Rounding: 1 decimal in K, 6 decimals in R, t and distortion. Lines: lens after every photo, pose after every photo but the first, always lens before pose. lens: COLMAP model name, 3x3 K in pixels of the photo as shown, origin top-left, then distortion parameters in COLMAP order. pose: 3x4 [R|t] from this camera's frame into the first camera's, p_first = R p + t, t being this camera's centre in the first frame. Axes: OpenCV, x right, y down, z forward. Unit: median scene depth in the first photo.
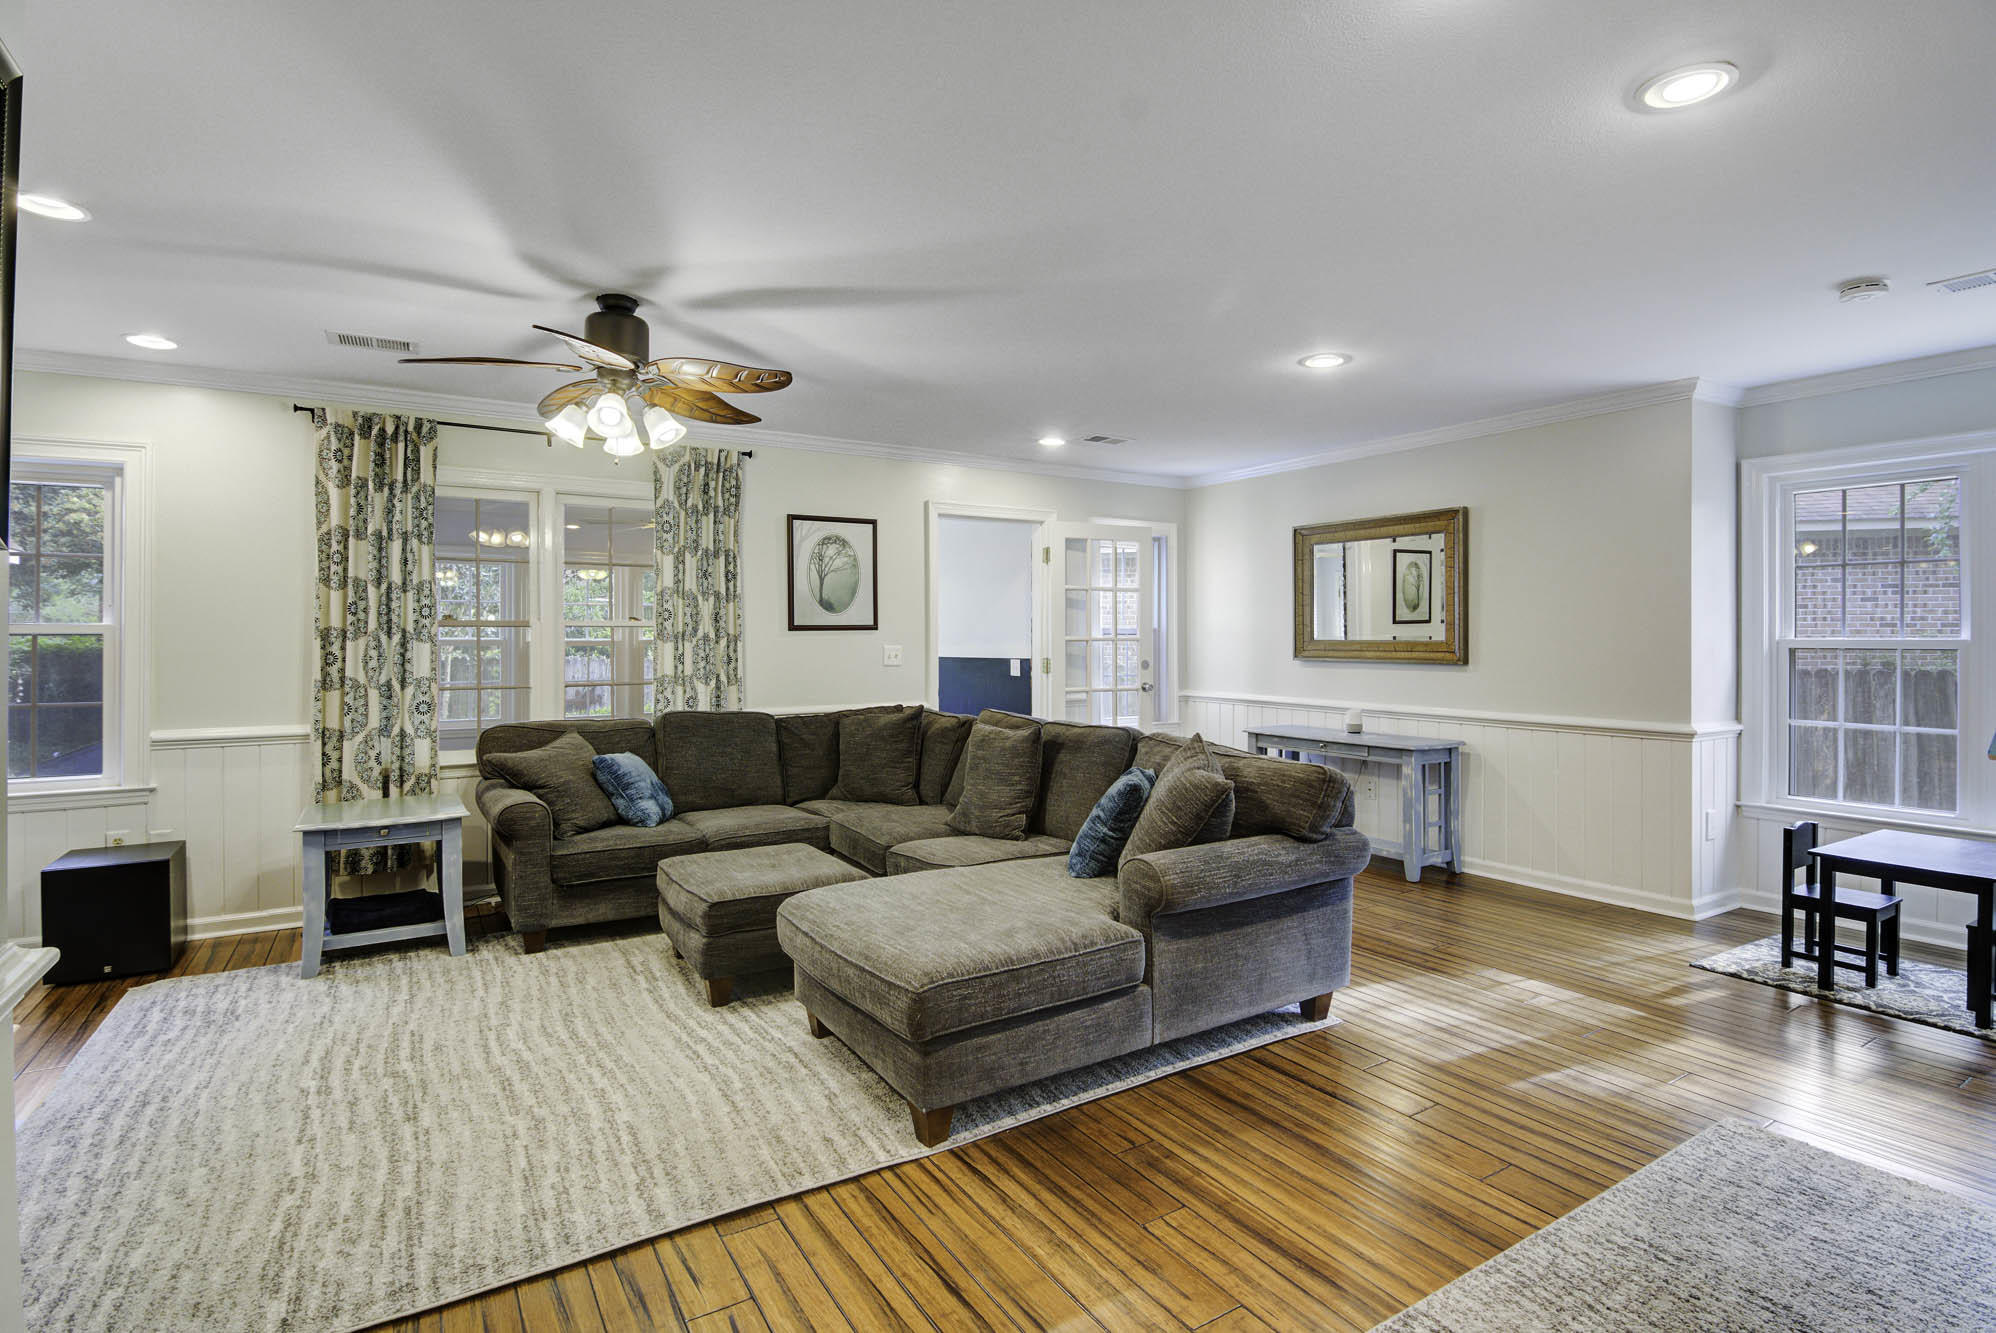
lens RADIAL K [[967.0, 0, 991.8], [0, 967.0, 640.3], [0, 0, 1]] dist [-0.013391, -0.013212]
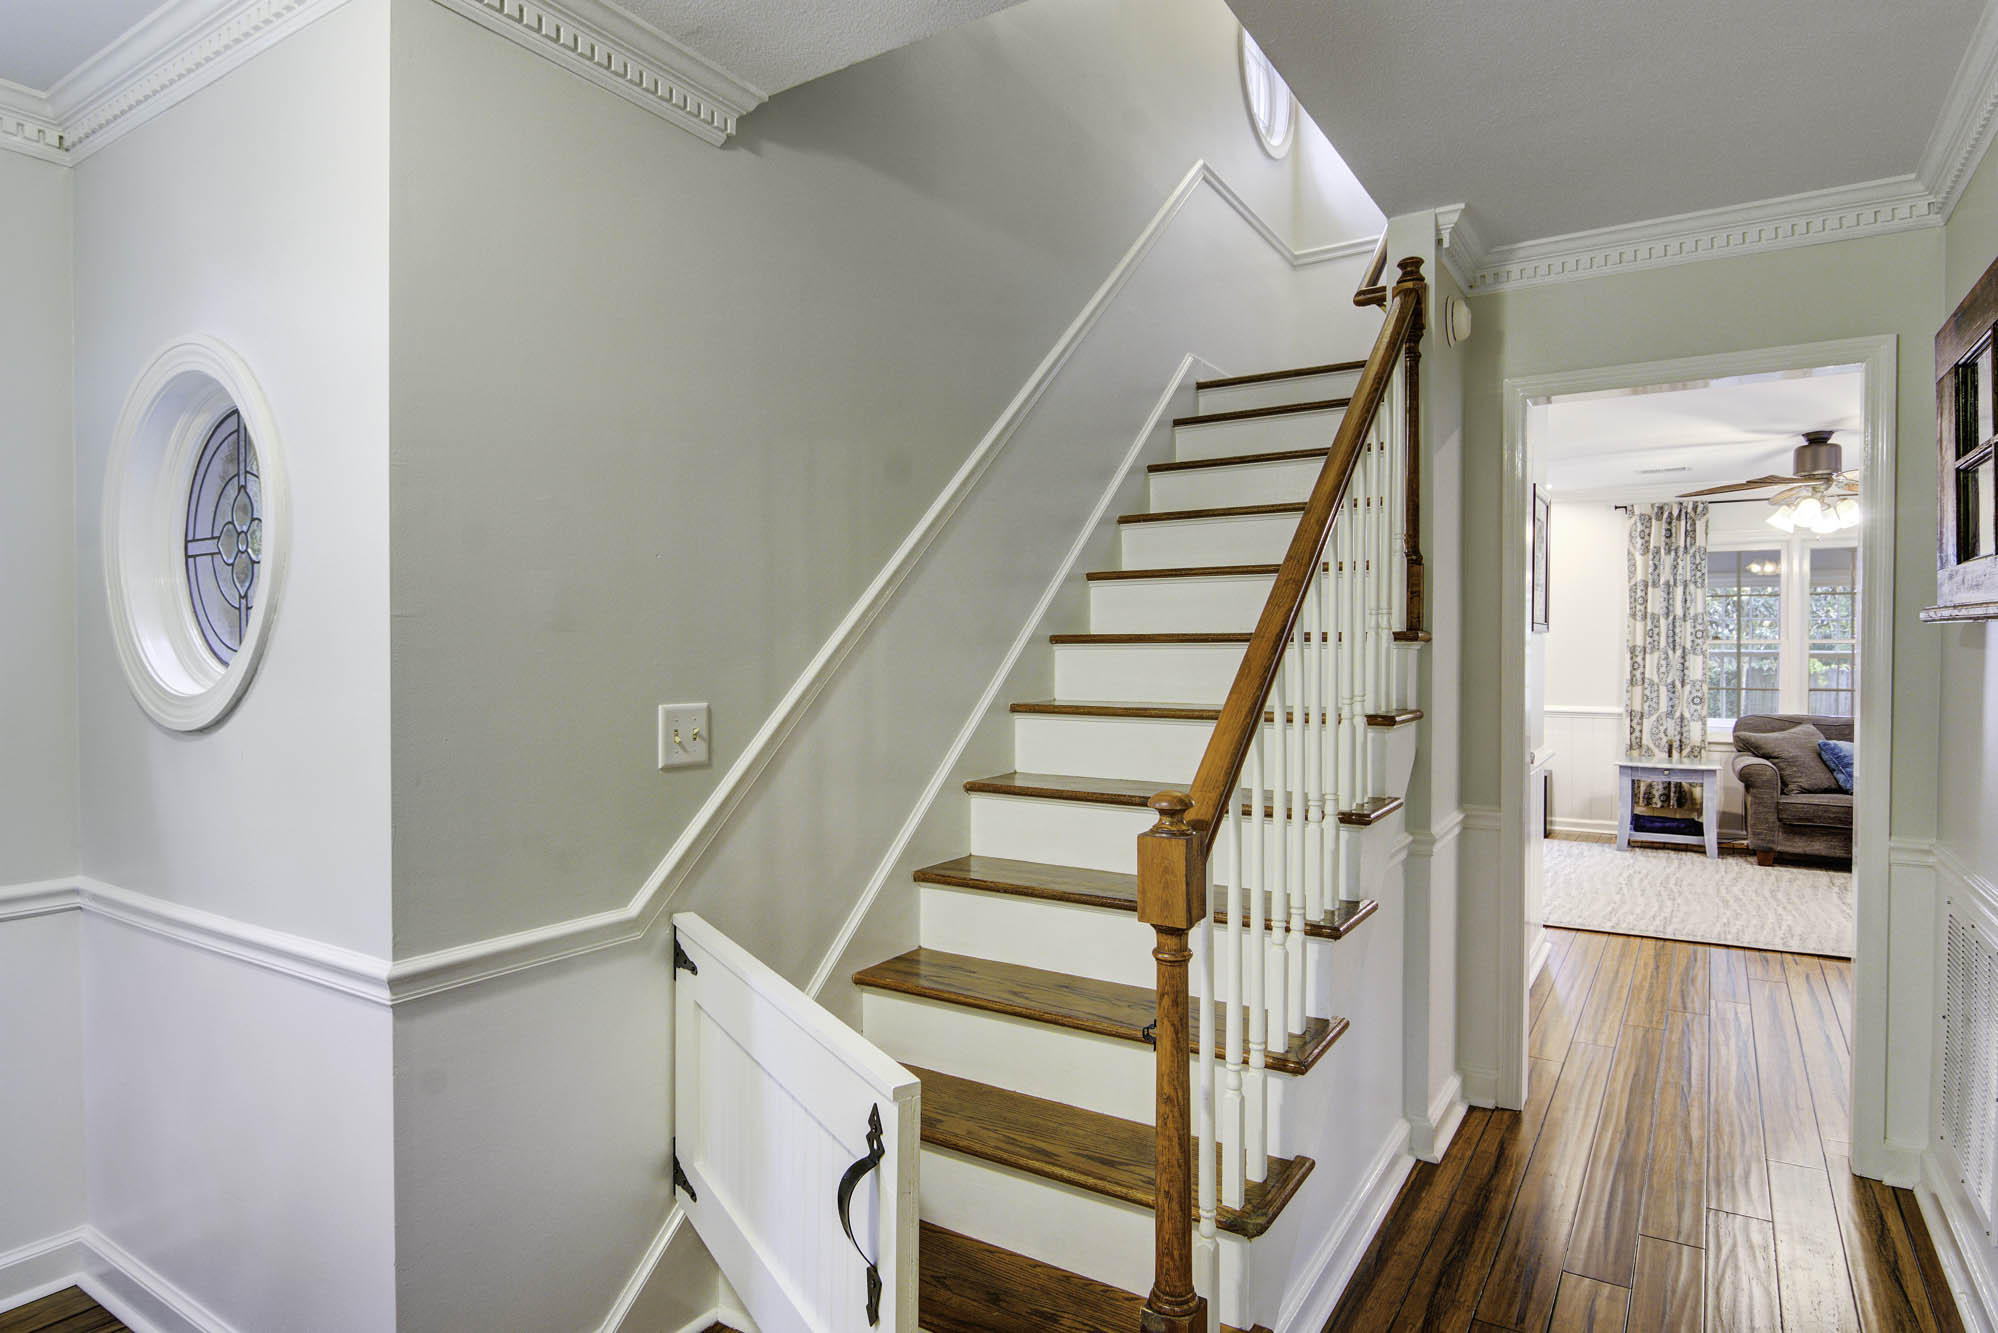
lens RADIAL K [[1157.3, 0, 999.0], [0, 1157.3, 666.5], [0, 0, 1]] dist [-0.002802, -0.000973]
pose [[0.448508, 0.017152, -0.893614, 0.520324], [0.000014, 0.999816, 0.019198, -0.015571], [0.893779, -0.008622, 0.448425, -0.761970]]
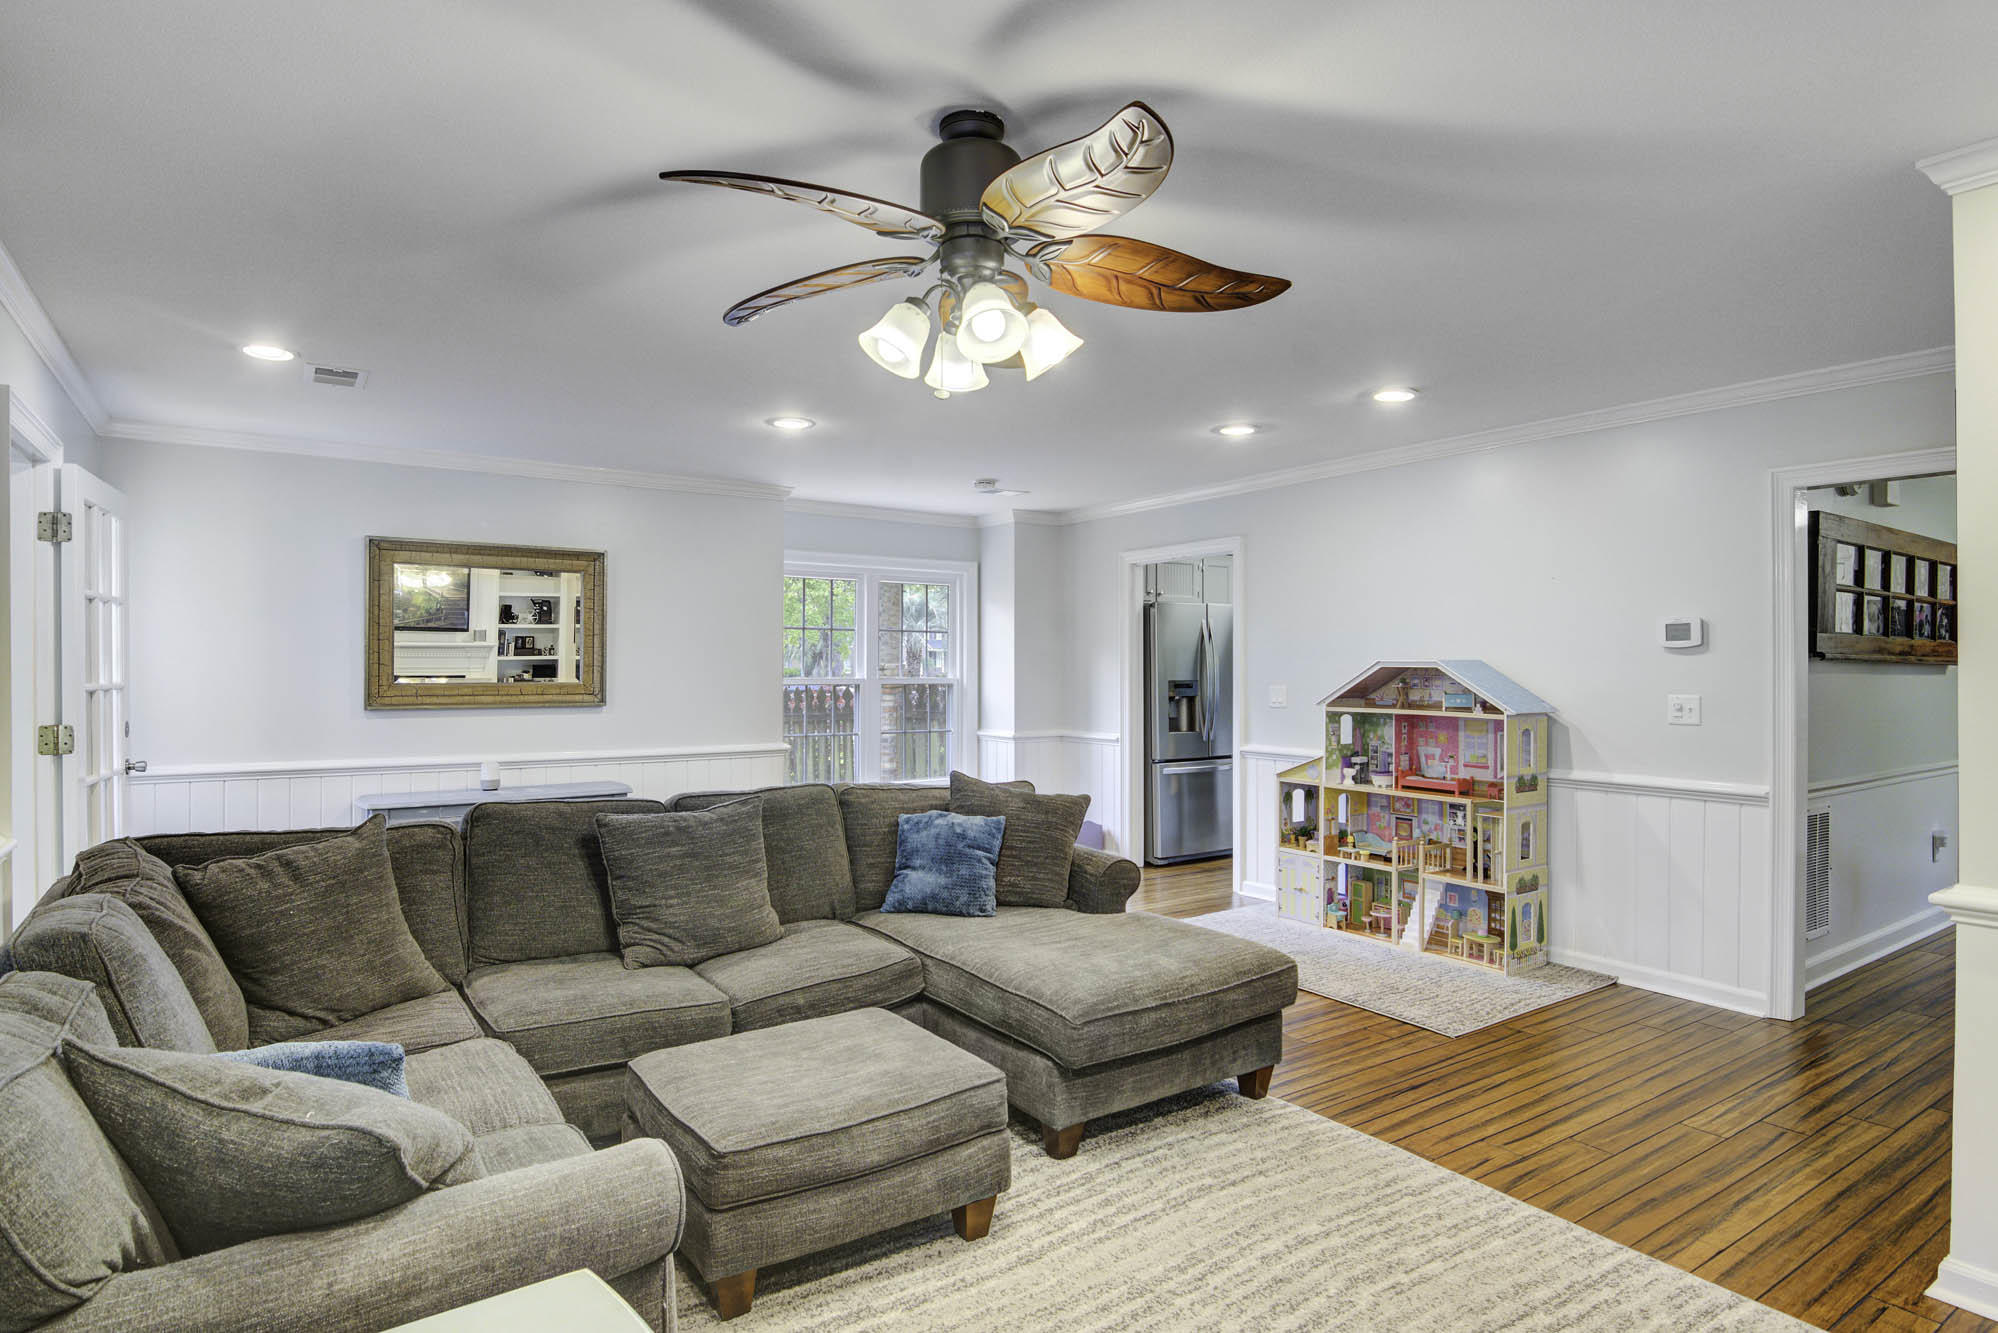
lens RADIAL K [[1083.4, 0, 999.0], [0, 1083.4, 666.5], [0, 0, 1]] dist [-0.000856, -0.000146]
pose [[-0.047848, 0.002171, 0.998852, -0.804877], [0.000608, 0.999998, -0.002144, -0.017531], [-0.998854, 0.000505, -0.047849, 0.778339]]
